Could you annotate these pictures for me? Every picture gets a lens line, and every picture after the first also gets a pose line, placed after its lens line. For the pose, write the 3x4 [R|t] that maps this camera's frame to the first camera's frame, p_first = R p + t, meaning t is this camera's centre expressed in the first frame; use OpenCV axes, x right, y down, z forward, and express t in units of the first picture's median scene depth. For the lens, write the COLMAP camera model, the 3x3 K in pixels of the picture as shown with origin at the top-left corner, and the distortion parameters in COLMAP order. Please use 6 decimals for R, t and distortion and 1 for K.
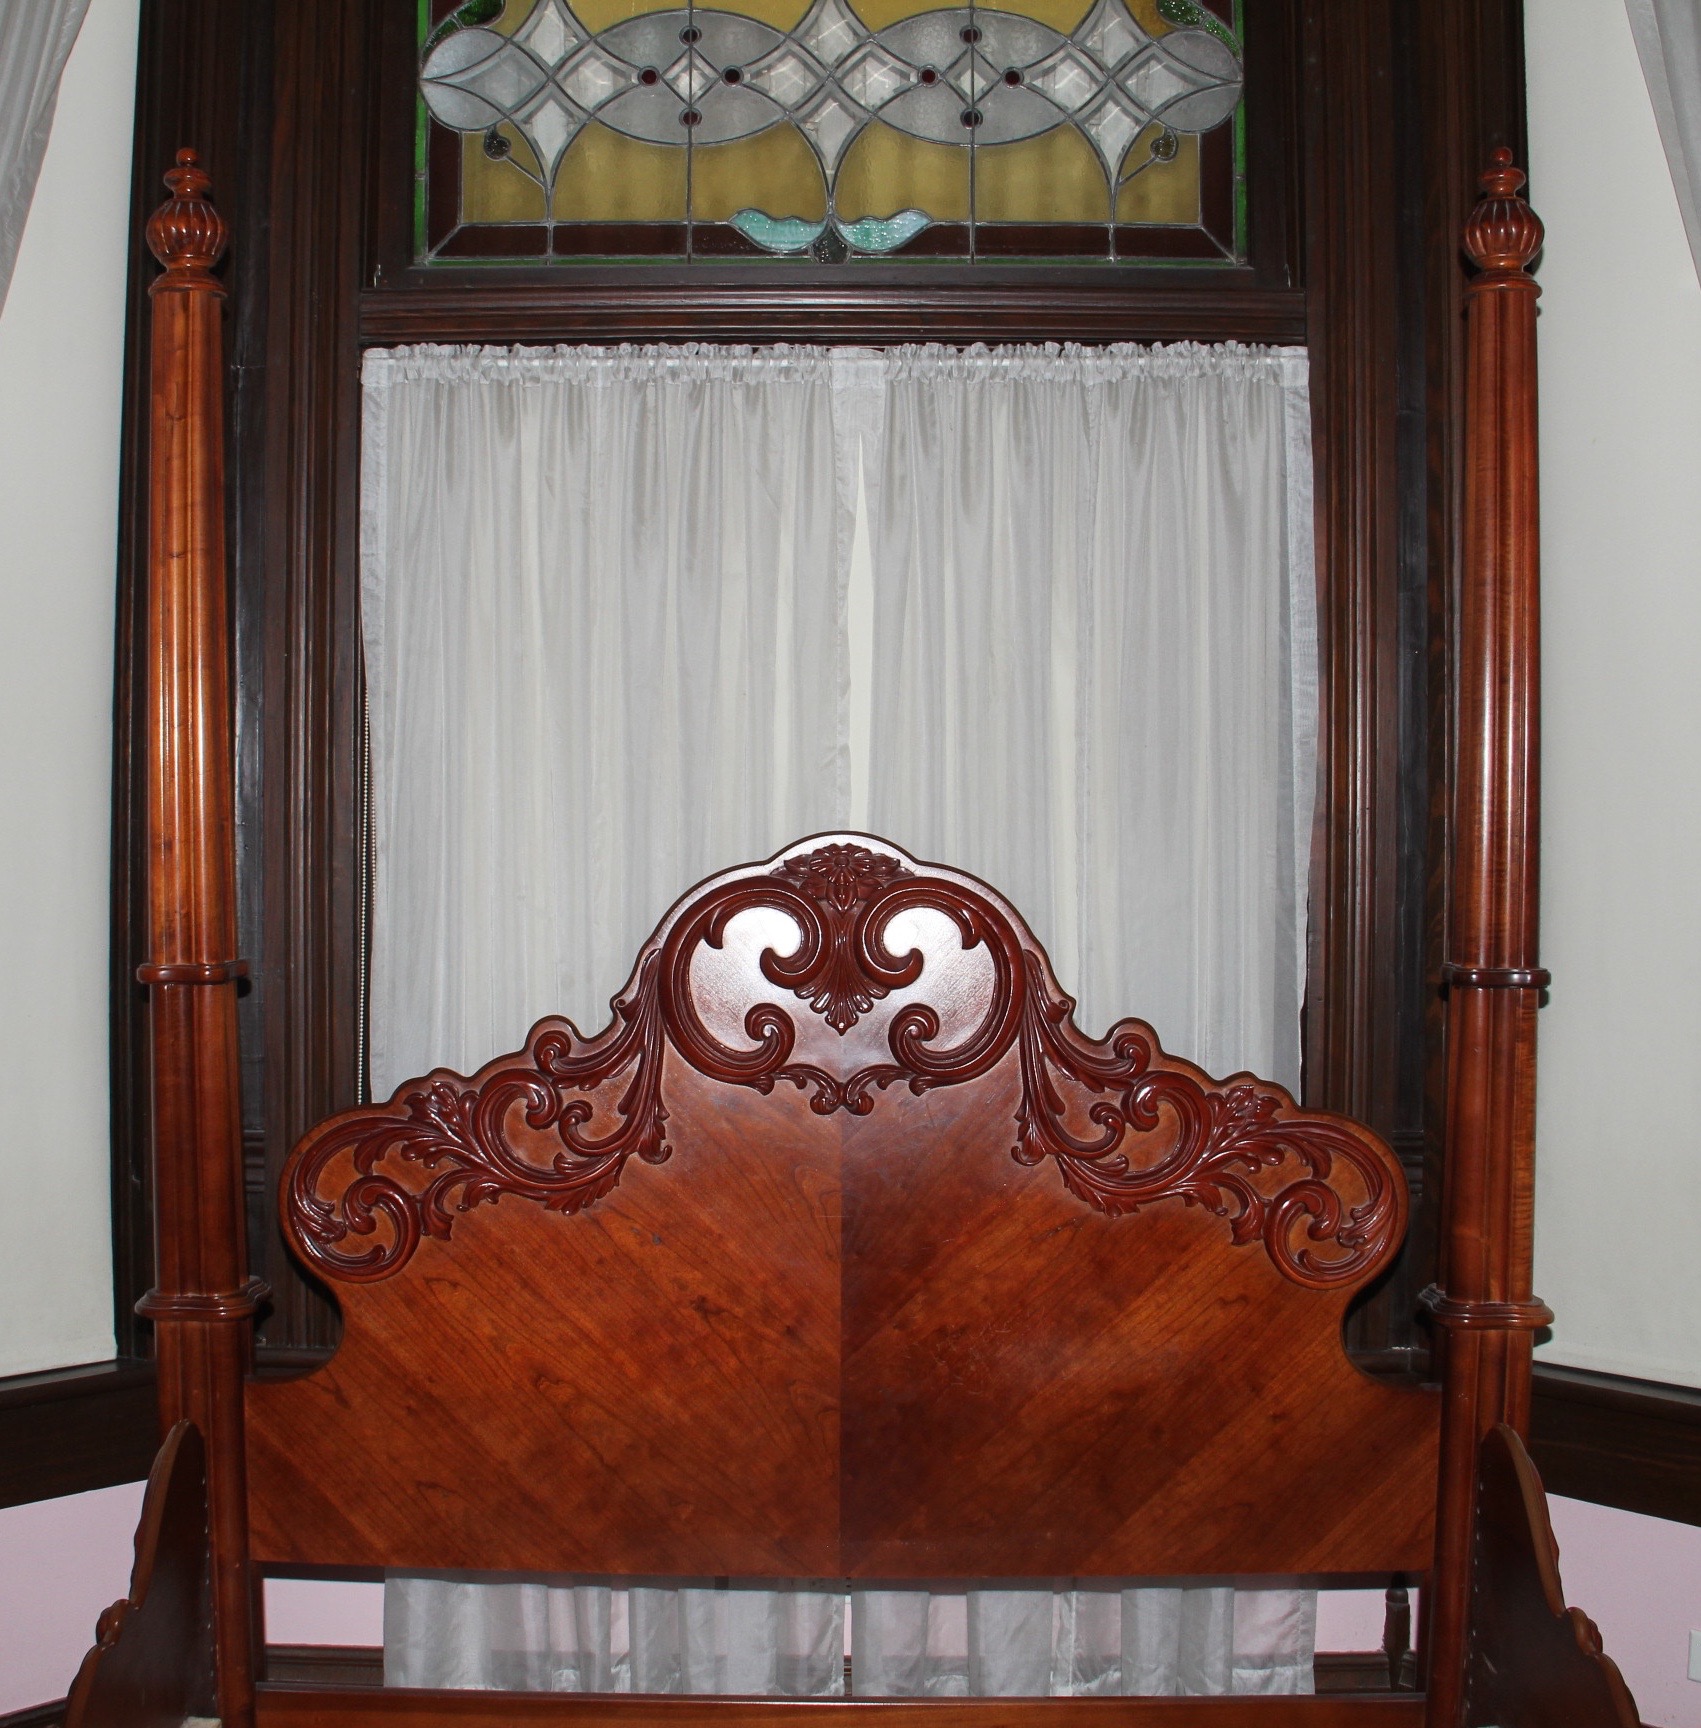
lens RADIAL K [[2244.1, 0, 850.5], [0, 2244.1, 864.0], [0, 0, 1]] dist [-0.016755, 0.001827]
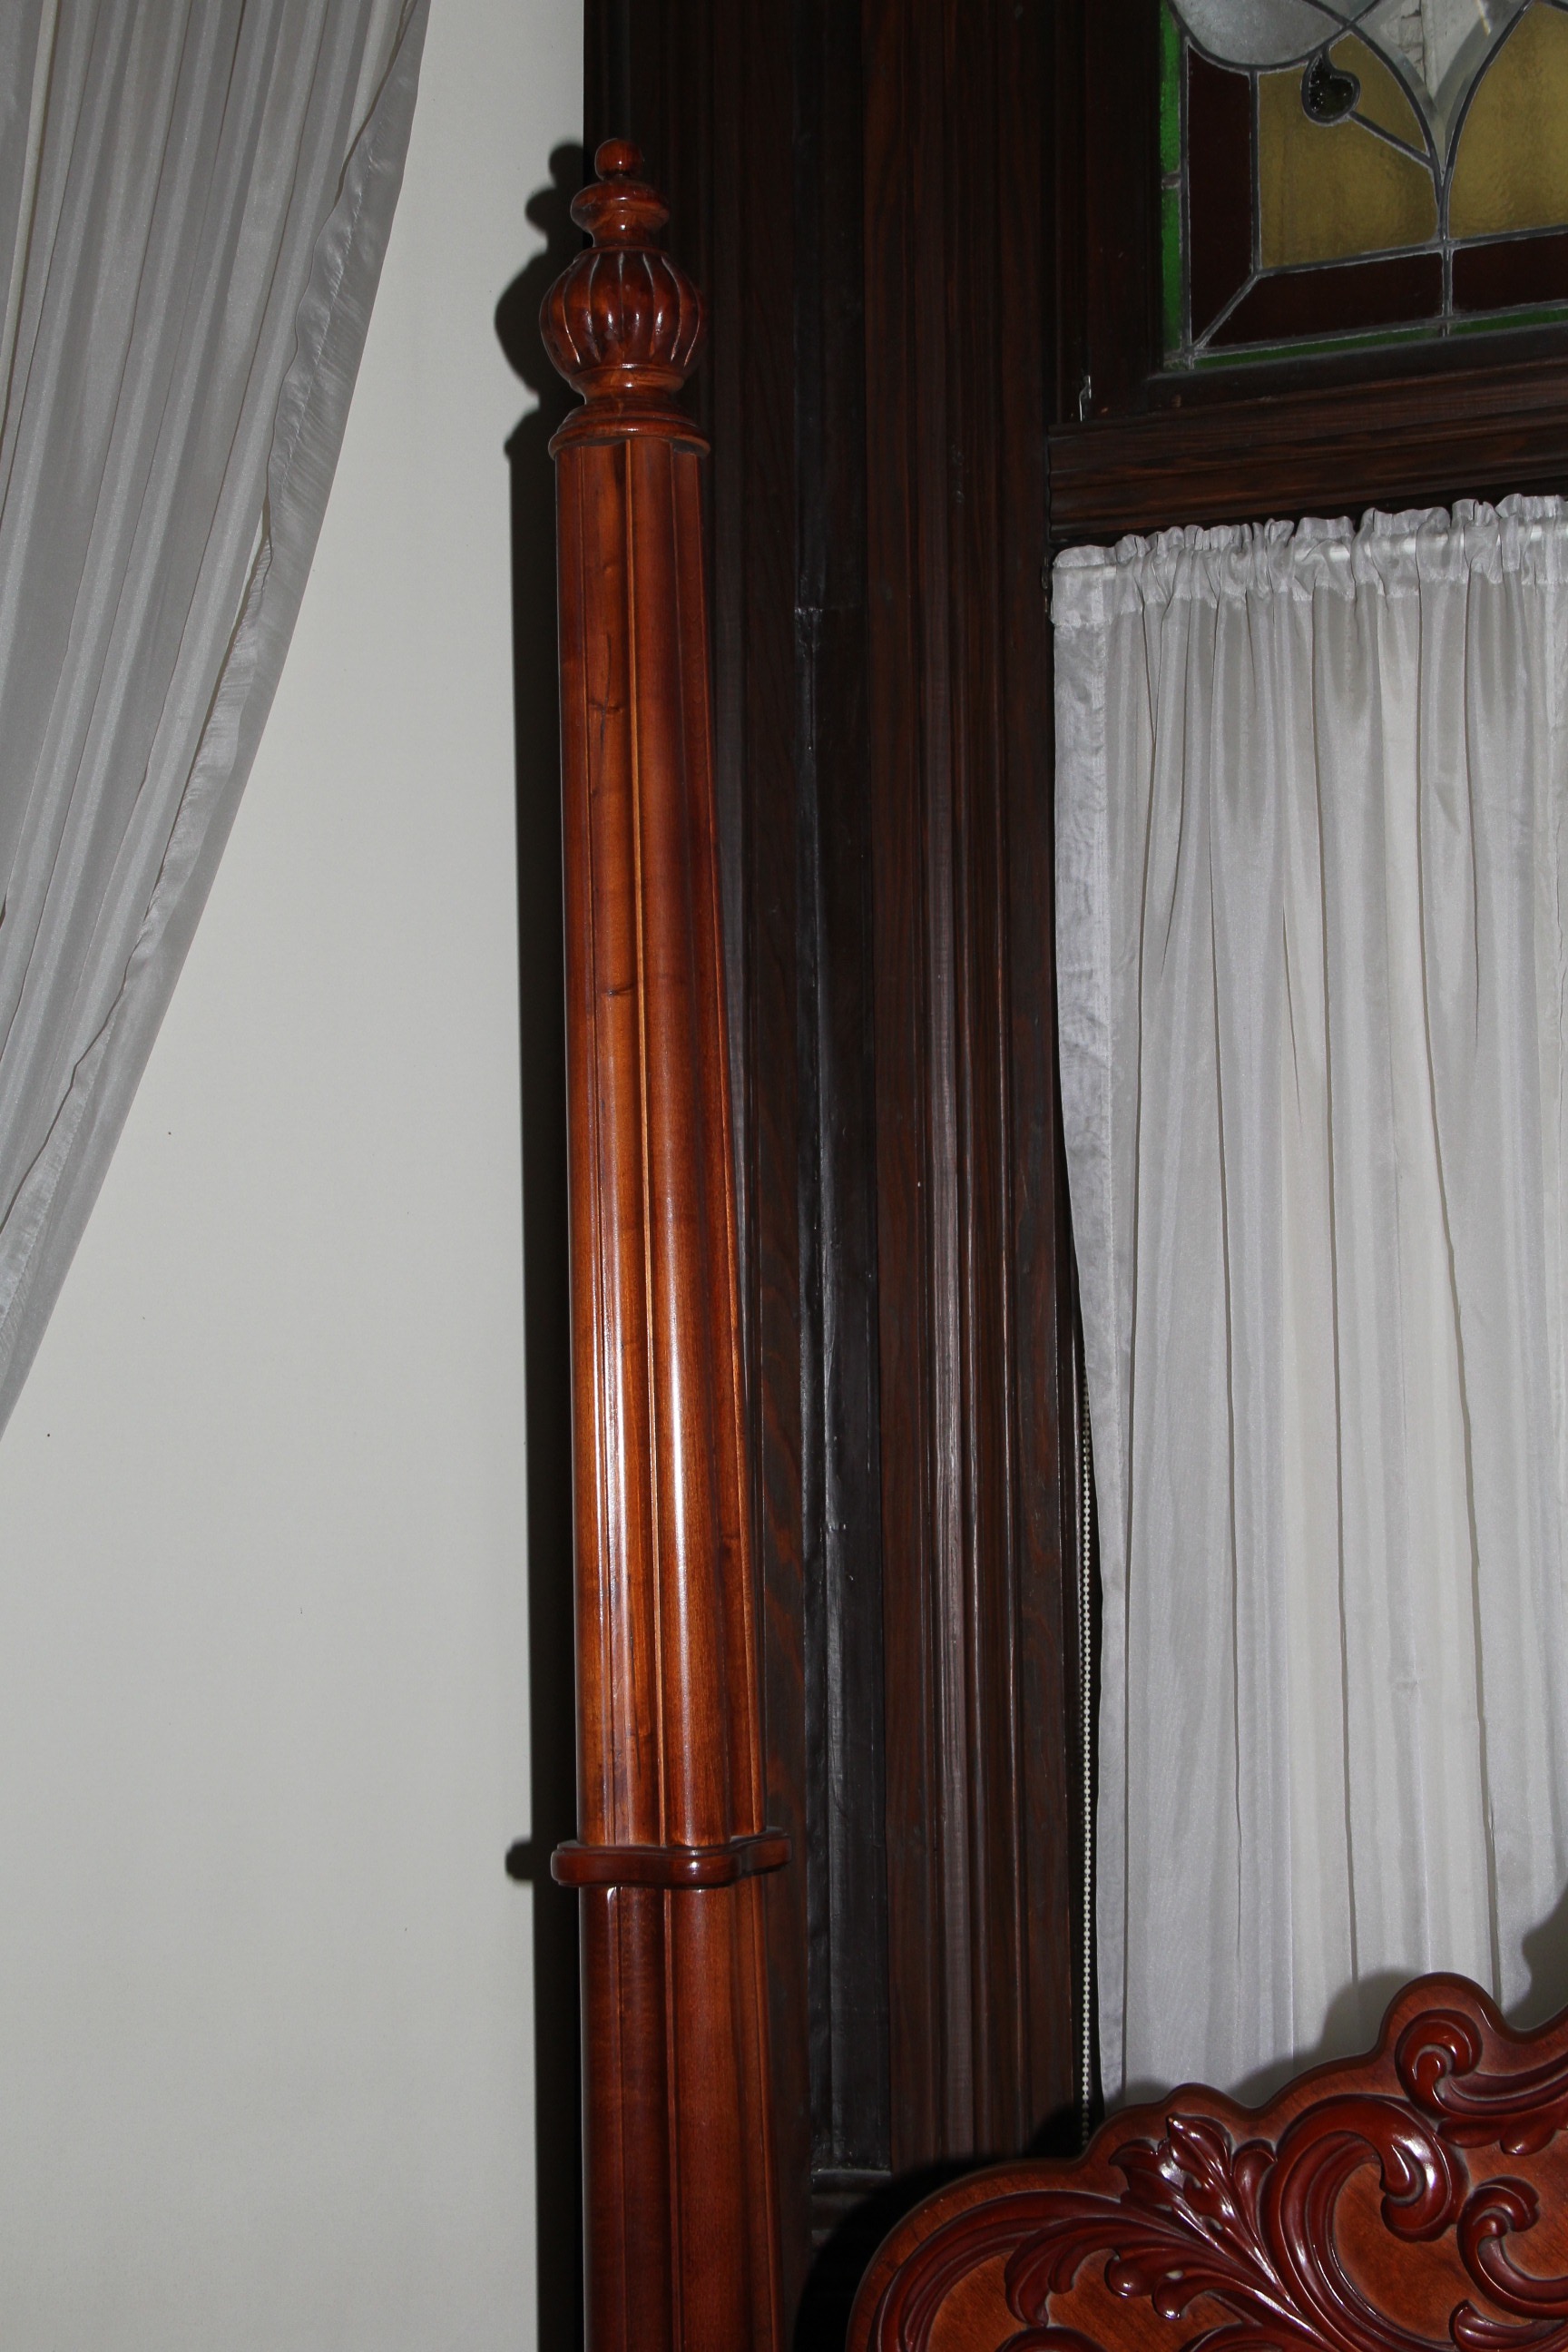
lens RADIAL K [[4053.1, 0, 784.9], [0, 4053.1, 1223.6], [0, 0, 1]] dist [0.222905, 0.282910]
pose [[0.940259, -0.030829, -0.339062, 0.023388], [0.004682, 0.996968, -0.077666, -0.016333], [0.340428, 0.071439, 0.937553, 0.162127]]
